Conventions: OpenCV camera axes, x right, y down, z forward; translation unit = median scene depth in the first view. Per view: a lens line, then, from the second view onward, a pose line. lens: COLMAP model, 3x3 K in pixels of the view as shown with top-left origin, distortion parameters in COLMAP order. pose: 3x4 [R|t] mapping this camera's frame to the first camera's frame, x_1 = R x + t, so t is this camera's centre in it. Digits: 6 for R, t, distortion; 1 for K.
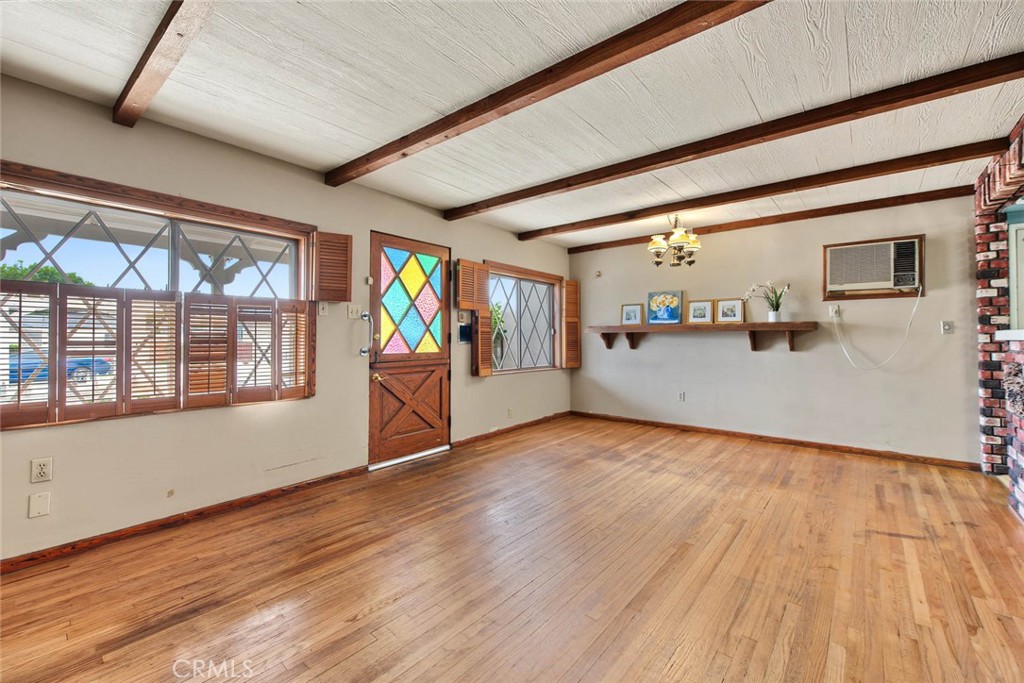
lens RADIAL K [[419.1, 0, 508.1], [0, 419.1, 332.8], [0, 0, 1]] dist [-0.001129, -0.000616]
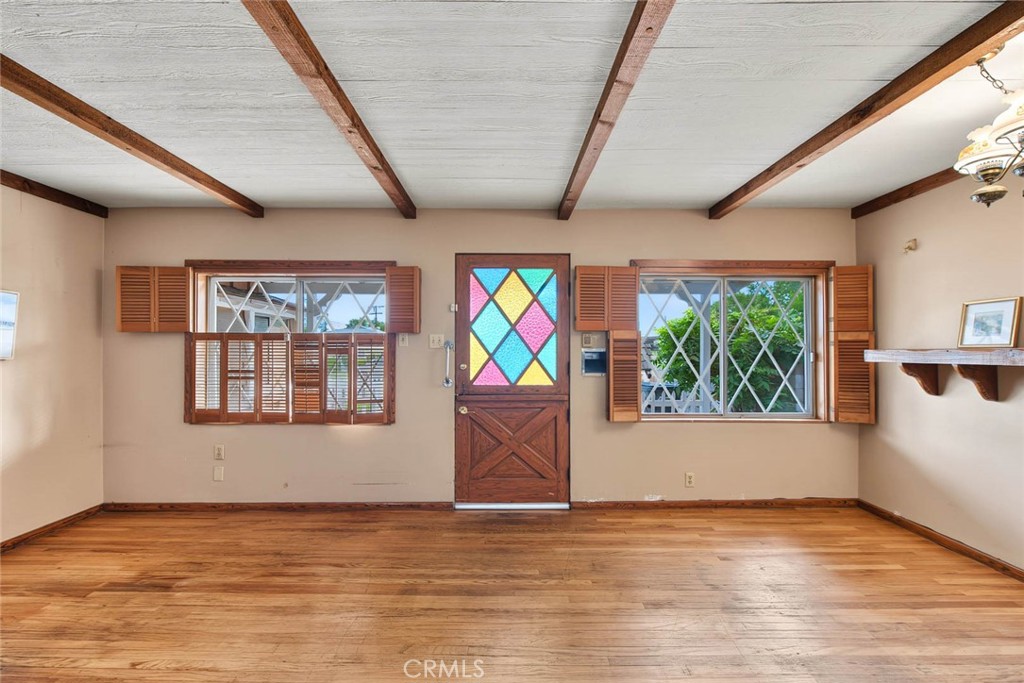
lens RADIAL K [[408.3, 0, 509.5], [0, 408.3, 347.6], [0, 0, 1]] dist [-0.000988, -0.000360]
pose [[0.642612, -0.003210, -0.766185, 0.433015], [0.007892, 0.999966, 0.002429, -0.033706], [0.766151, -0.007608, 0.642616, 0.481989]]
